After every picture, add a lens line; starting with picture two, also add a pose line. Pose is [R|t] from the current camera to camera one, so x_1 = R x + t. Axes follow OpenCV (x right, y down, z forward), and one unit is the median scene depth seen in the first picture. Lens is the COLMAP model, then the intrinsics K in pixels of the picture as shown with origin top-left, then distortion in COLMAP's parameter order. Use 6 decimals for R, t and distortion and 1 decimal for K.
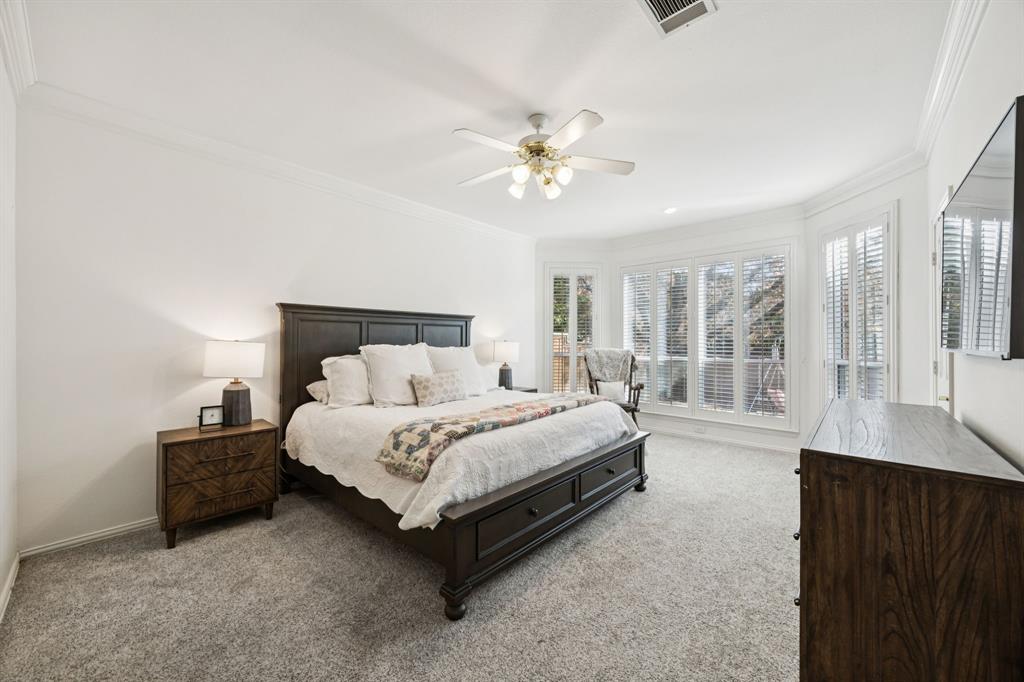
lens RADIAL K [[383.7, 0, 509.0], [0, 383.7, 339.2], [0, 0, 1]] dist [0.001584, 0.000076]
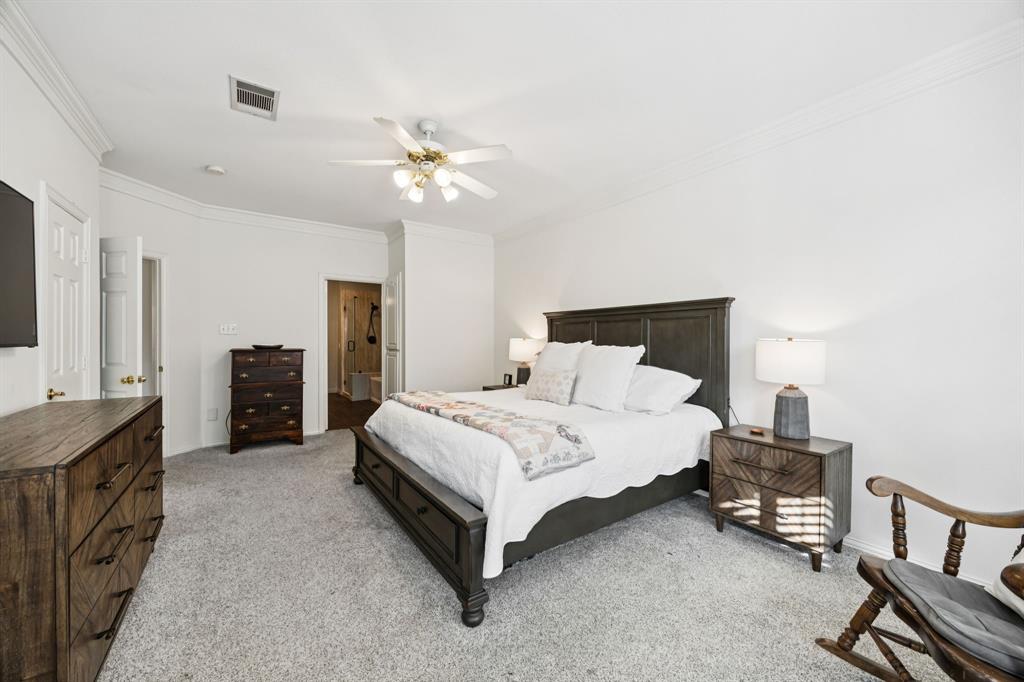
lens RADIAL K [[383.7, 0, 510.9], [0, 383.7, 344.8], [0, 0, 1]] dist [0.001584, 0.000076]
pose [[-0.238264, -0.003953, -0.971192, 0.849617], [-0.001122, 0.999992, -0.003795, 0.021133], [0.971200, 0.000185, -0.238266, 1.203412]]
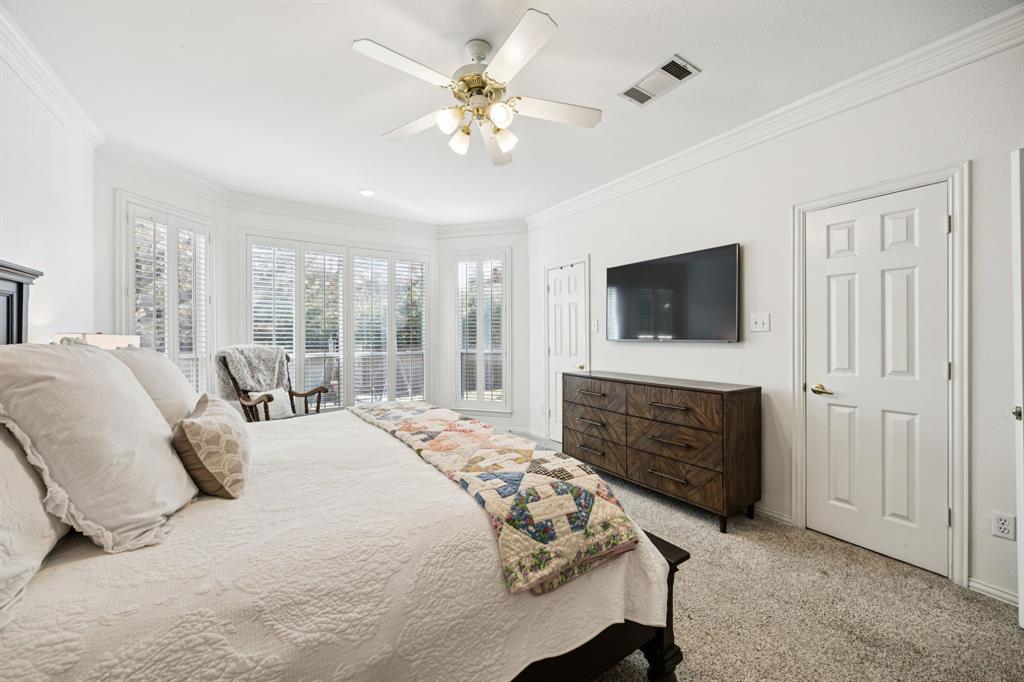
lens RADIAL K [[383.7, 0, 510.3], [0, 383.7, 337.4], [0, 0, 1]] dist [0.001584, 0.000076]
pose [[0.256554, -0.003211, 0.966525, -0.535772], [-0.006782, 0.999964, 0.005123, 0.005429], [-0.966506, -0.007869, 0.256523, 0.604455]]
